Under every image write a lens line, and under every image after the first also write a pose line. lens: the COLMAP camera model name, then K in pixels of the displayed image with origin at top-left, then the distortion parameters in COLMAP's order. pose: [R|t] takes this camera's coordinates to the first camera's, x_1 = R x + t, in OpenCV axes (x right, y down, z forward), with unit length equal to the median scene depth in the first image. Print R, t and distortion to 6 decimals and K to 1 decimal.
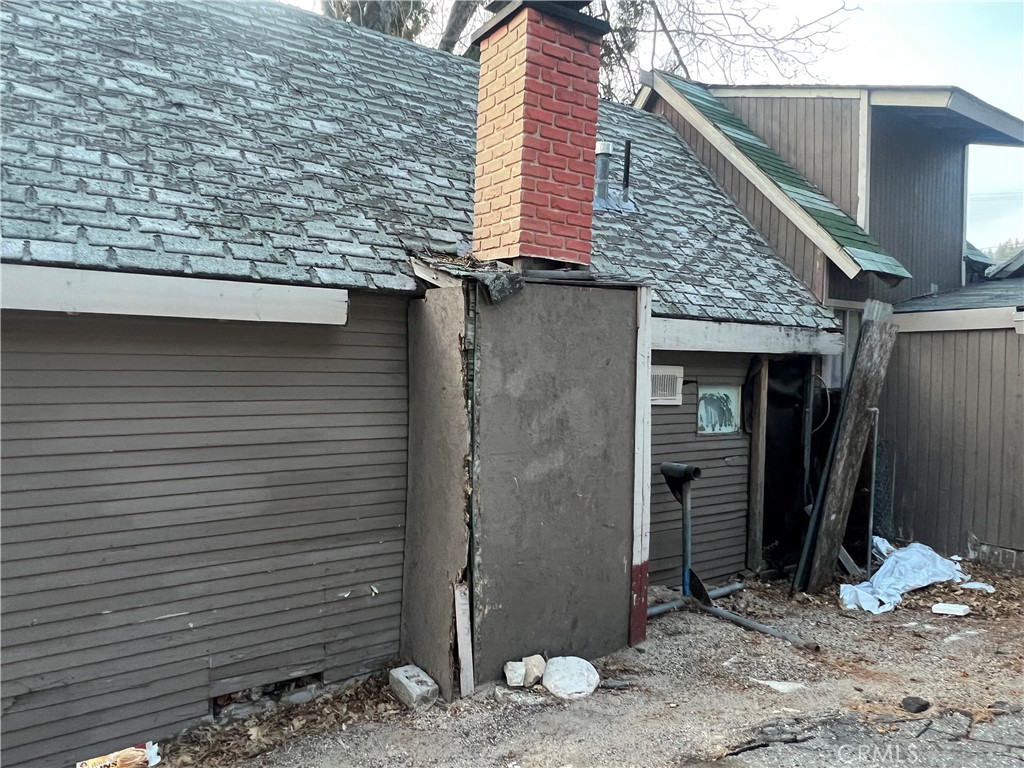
lens RADIAL K [[653.1, 0, 503.6], [0, 653.1, 389.7], [0, 0, 1]] dist [-0.000438, -0.003180]
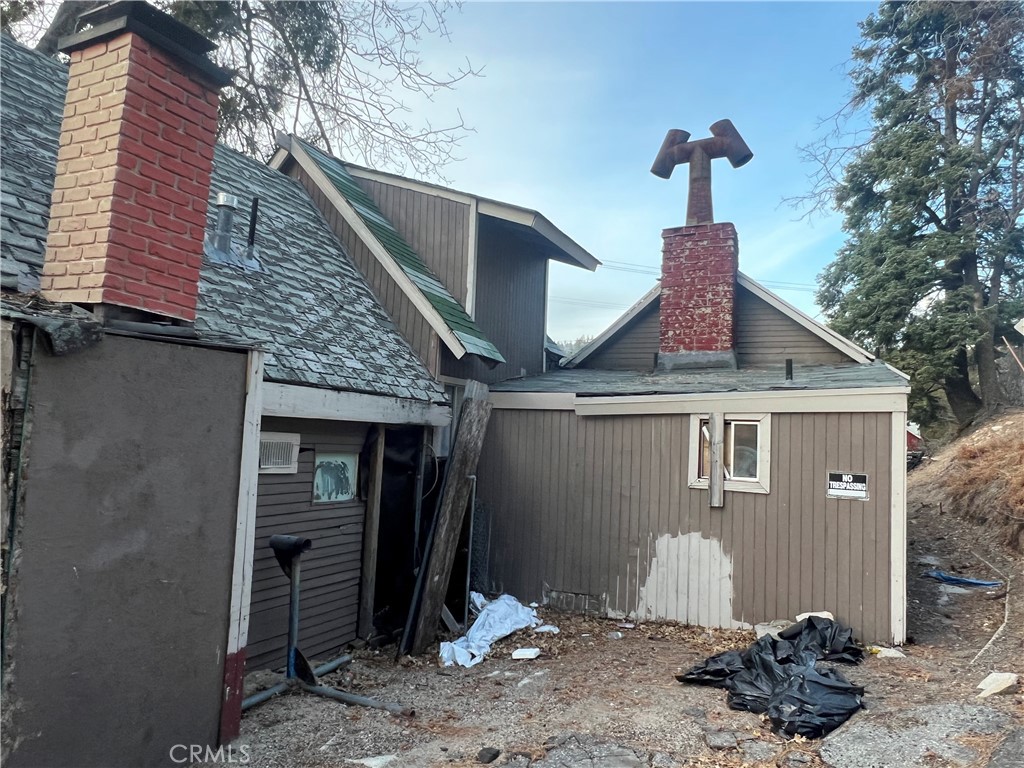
lens RADIAL K [[653.1, 0, 499.3], [0, 653.1, 390.4], [0, 0, 1]] dist [-0.000438, -0.003180]
pose [[0.860917, 0.063358, 0.504784, 0.033251], [-0.017385, 0.995299, -0.095274, -0.011890], [-0.508448, 0.073247, 0.857972, 0.005241]]
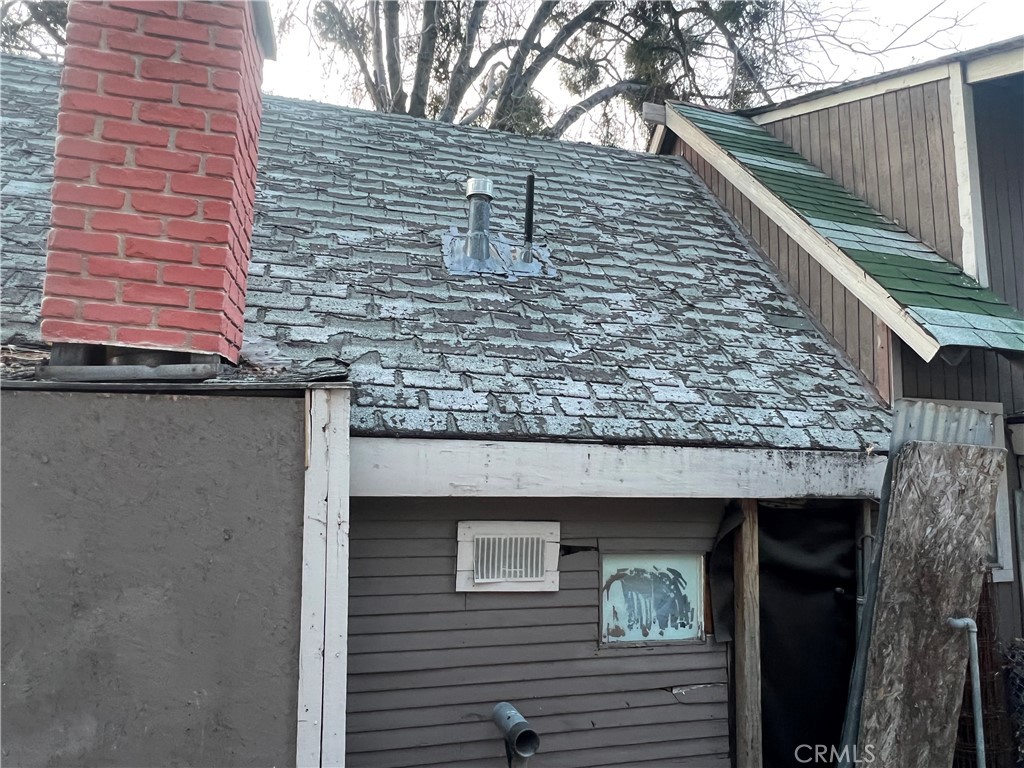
lens RADIAL K [[653.1, 0, 502.0], [0, 653.1, 385.3], [0, 0, 1]] dist [-0.000438, -0.003180]
pose [[0.954925, -0.027458, -0.295574, 0.388552], [-0.020330, 0.987325, -0.157402, -0.061443], [0.296150, 0.156316, 0.942264, 0.412467]]
